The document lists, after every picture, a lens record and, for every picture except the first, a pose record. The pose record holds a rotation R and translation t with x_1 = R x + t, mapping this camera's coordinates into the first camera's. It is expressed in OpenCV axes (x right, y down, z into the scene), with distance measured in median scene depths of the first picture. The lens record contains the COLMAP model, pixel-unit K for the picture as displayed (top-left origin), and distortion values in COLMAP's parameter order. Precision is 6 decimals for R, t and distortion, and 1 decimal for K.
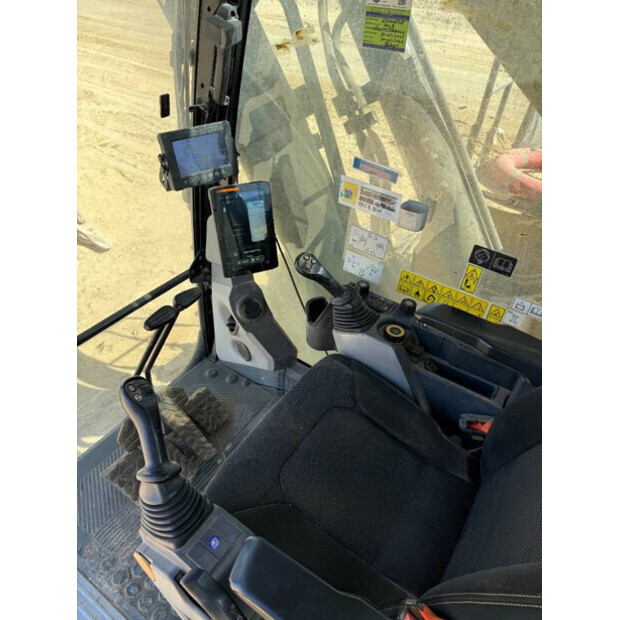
lens RADIAL K [[430.2, 0, 310.0], [0, 430.2, 310.0], [0, 0, 1]] dist [0.129925, -0.184440]
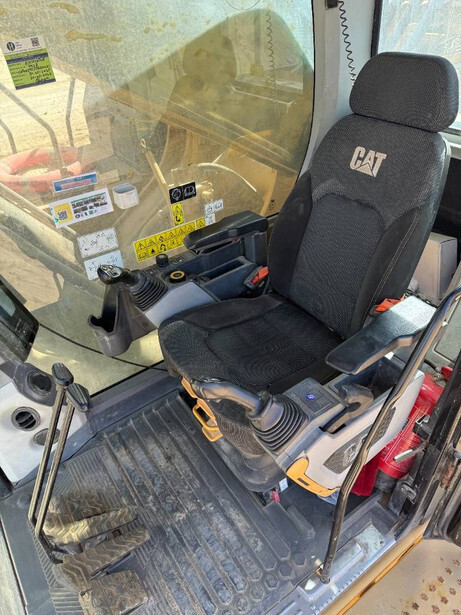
lens RADIAL K [[429.1, 0, 230.5], [0, 429.1, 307.5], [0, 0, 1]] dist [0.100332, -0.140923]
pose [[0.350816, -0.645401, 0.678517, -0.699168], [0.653906, 0.687493, 0.315847, -0.192392], [-0.670324, 0.332883, 0.663215, 0.083777]]
